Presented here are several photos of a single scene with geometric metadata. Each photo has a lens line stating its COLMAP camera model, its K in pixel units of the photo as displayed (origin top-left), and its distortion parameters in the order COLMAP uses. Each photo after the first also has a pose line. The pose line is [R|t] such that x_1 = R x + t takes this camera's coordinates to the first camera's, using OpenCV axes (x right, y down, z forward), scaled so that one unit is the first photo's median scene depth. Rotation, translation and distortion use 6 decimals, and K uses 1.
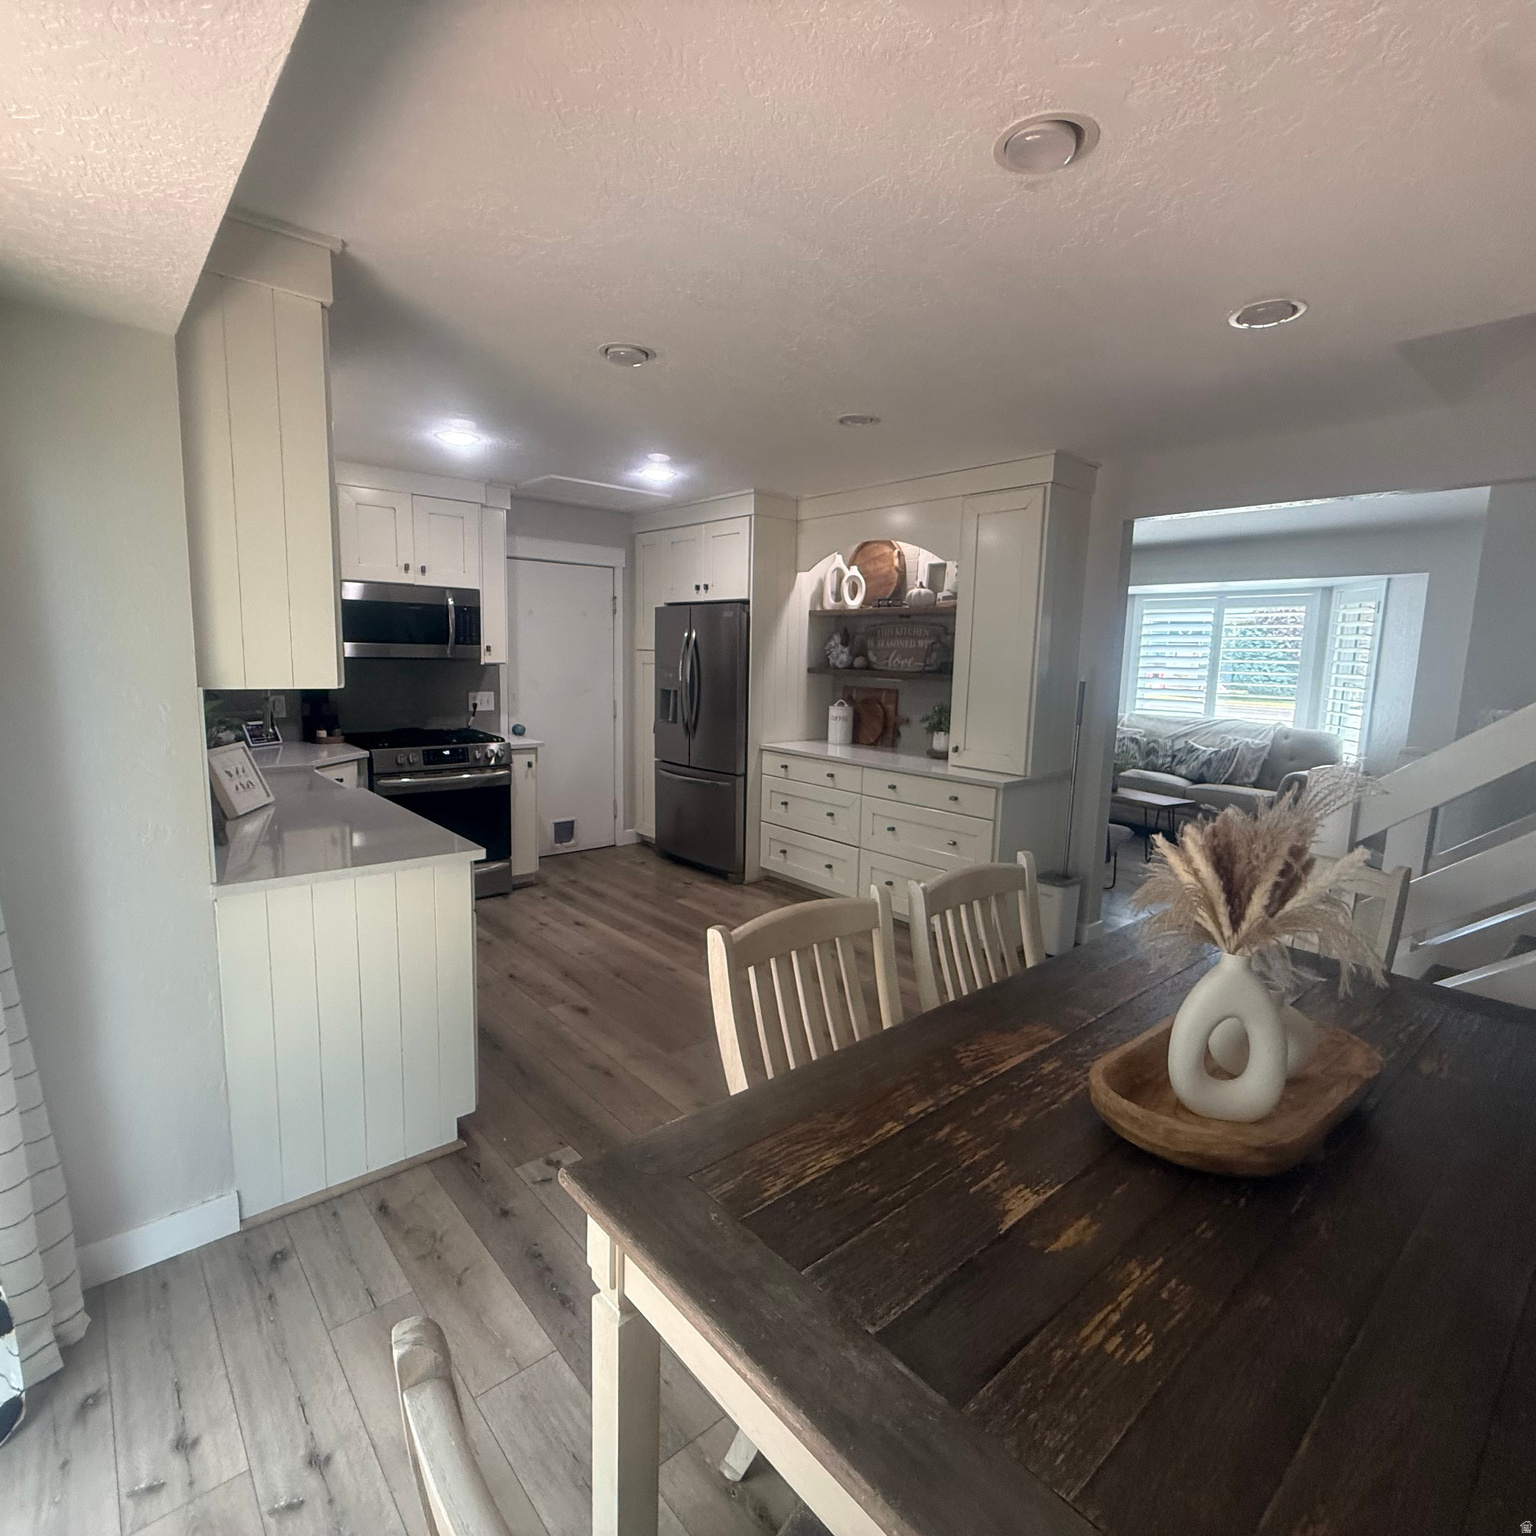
lens RADIAL K [[818.0, 0, 752.1], [0, 818.0, 764.0], [0, 0, 1]] dist [0.011627, -0.001249]
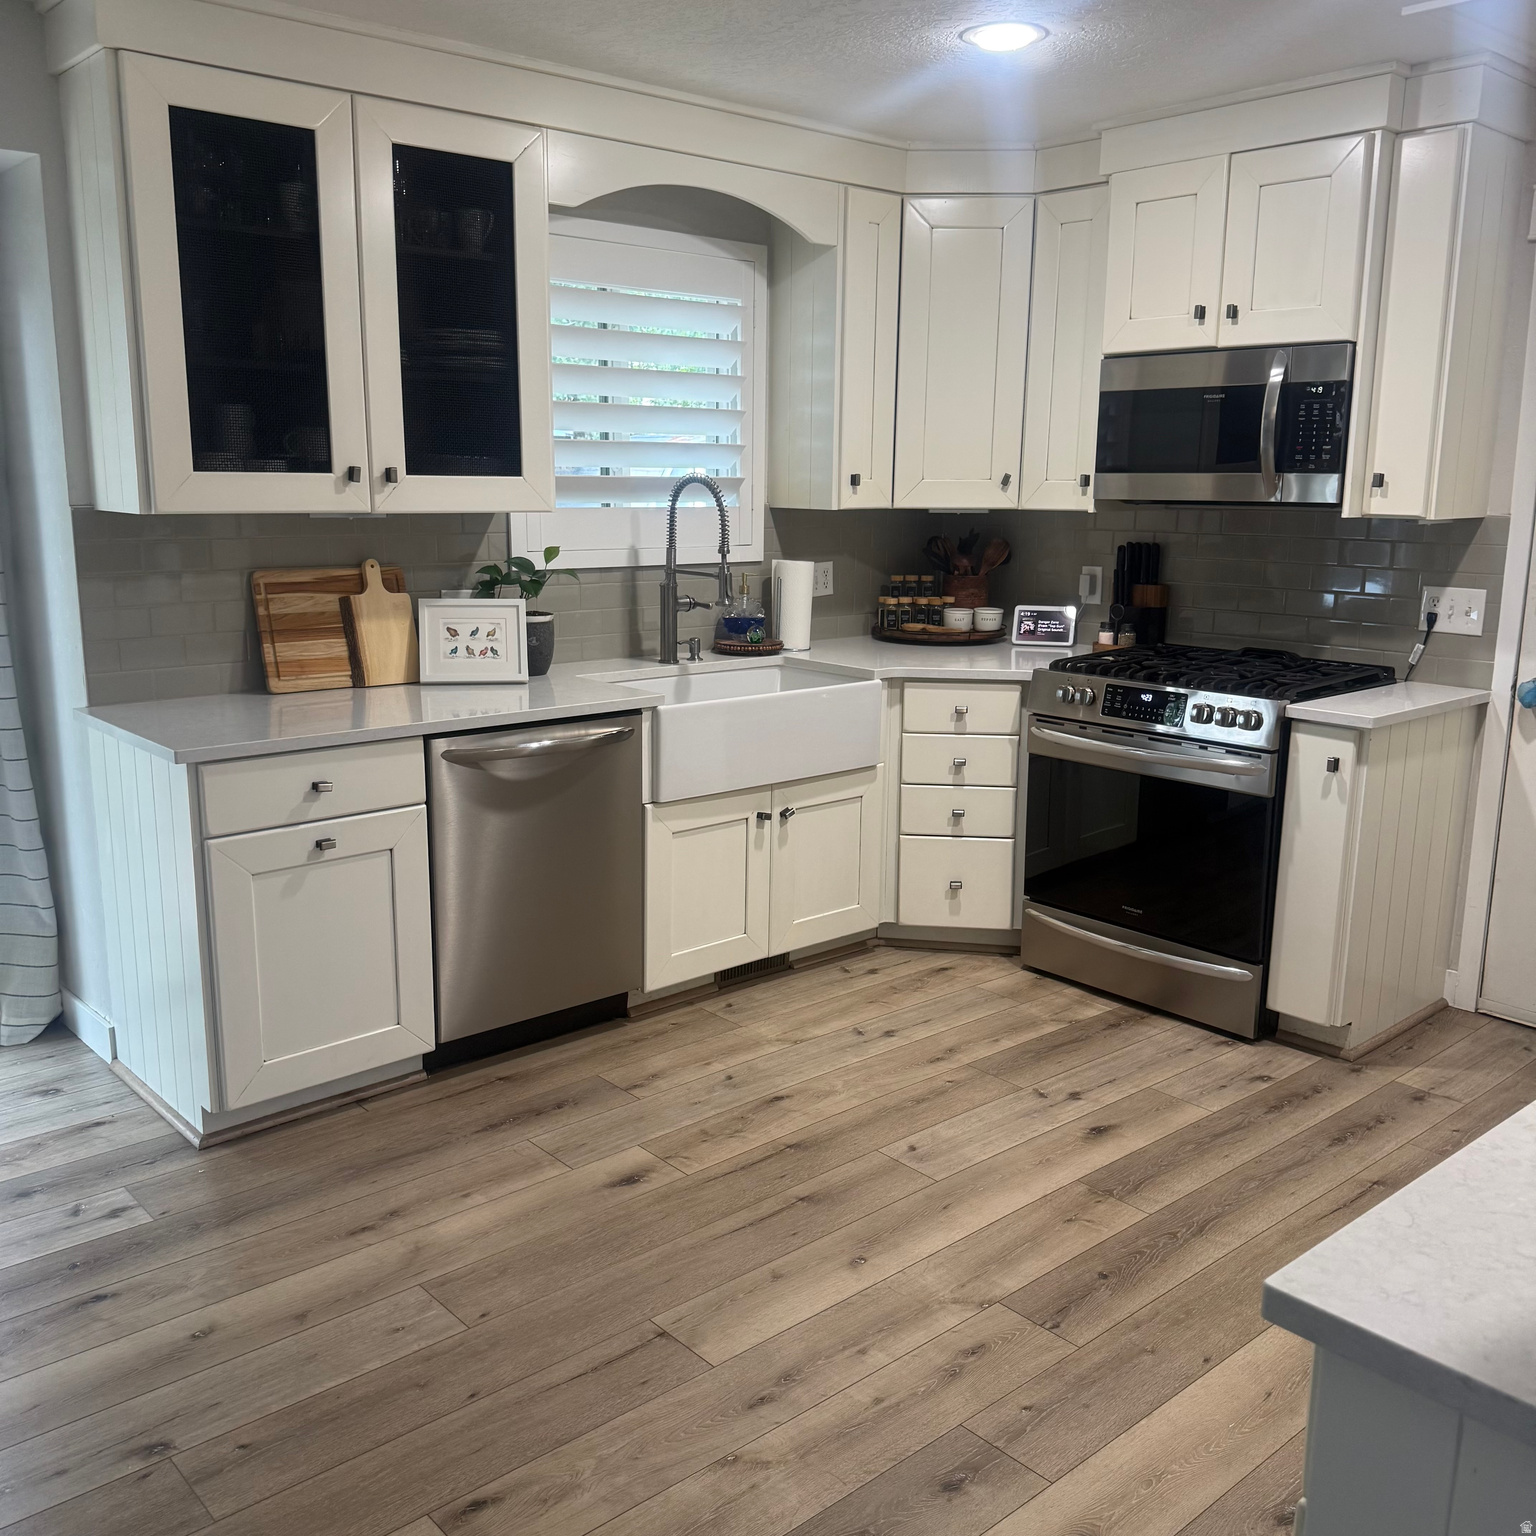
lens RADIAL K [[1440.6, 0, 768.0], [0, 1440.6, 768.0], [0, 0, 1]] dist [0.120500, -0.197236]
pose [[0.023465, 0.182396, -0.982945, 0.477689], [-0.147088, 0.973146, 0.177066, -0.092933], [0.988845, 0.140425, 0.049663, 0.743450]]
